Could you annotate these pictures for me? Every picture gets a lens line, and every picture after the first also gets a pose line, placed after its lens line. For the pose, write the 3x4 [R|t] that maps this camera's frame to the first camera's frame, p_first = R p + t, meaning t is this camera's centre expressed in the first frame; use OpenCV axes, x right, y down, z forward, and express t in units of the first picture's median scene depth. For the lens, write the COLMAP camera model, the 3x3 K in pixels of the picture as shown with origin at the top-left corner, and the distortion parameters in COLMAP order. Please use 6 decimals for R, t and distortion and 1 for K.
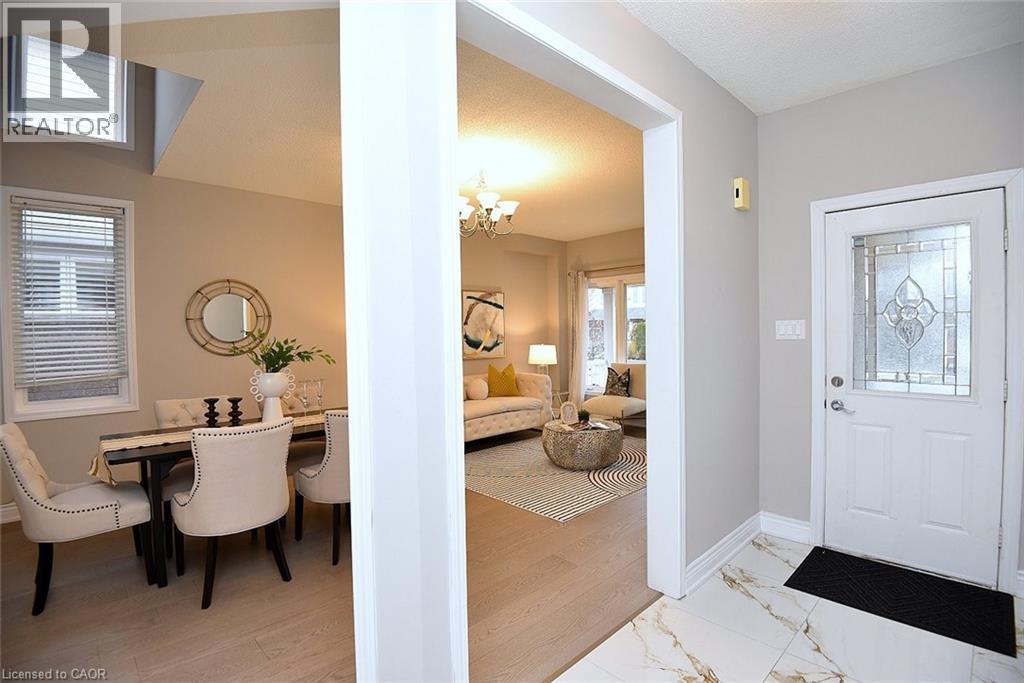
lens RADIAL K [[489.3, 0, 513.7], [0, 489.3, 339.4], [0, 0, 1]] dist [-0.024991, -0.000278]
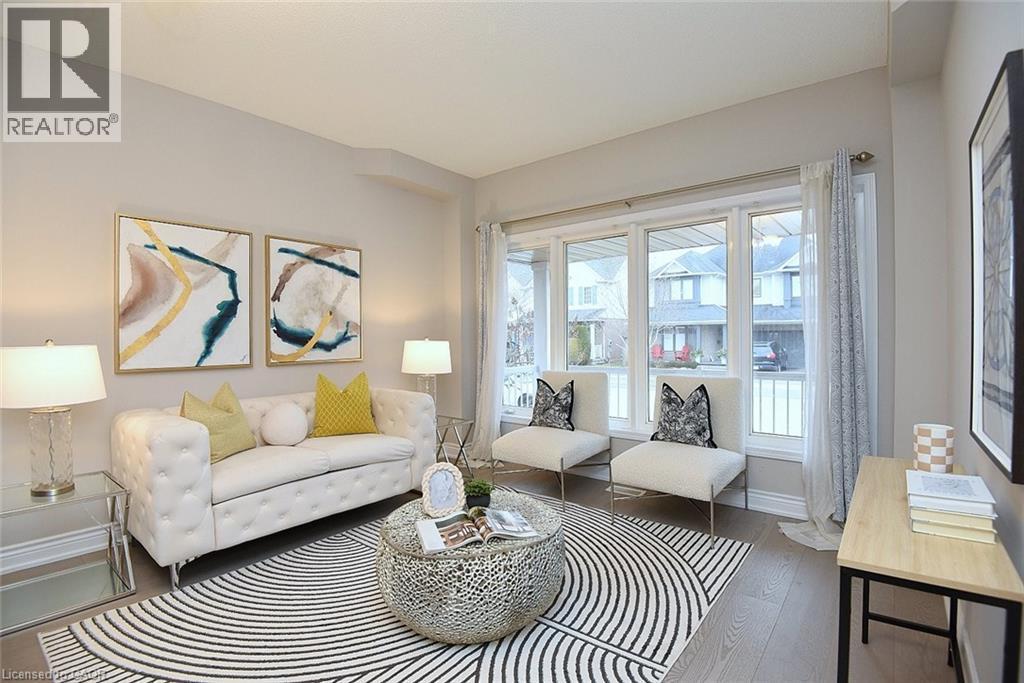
lens RADIAL K [[489.3, 0, 512.3], [0, 489.3, 341.0], [0, 0, 1]] dist [-0.024991, -0.000278]
pose [[0.991890, 0.005610, 0.126972, 0.087689], [-0.004948, 0.999973, -0.005523, 0.015313], [-0.126999, 0.004850, 0.991891, 0.417849]]
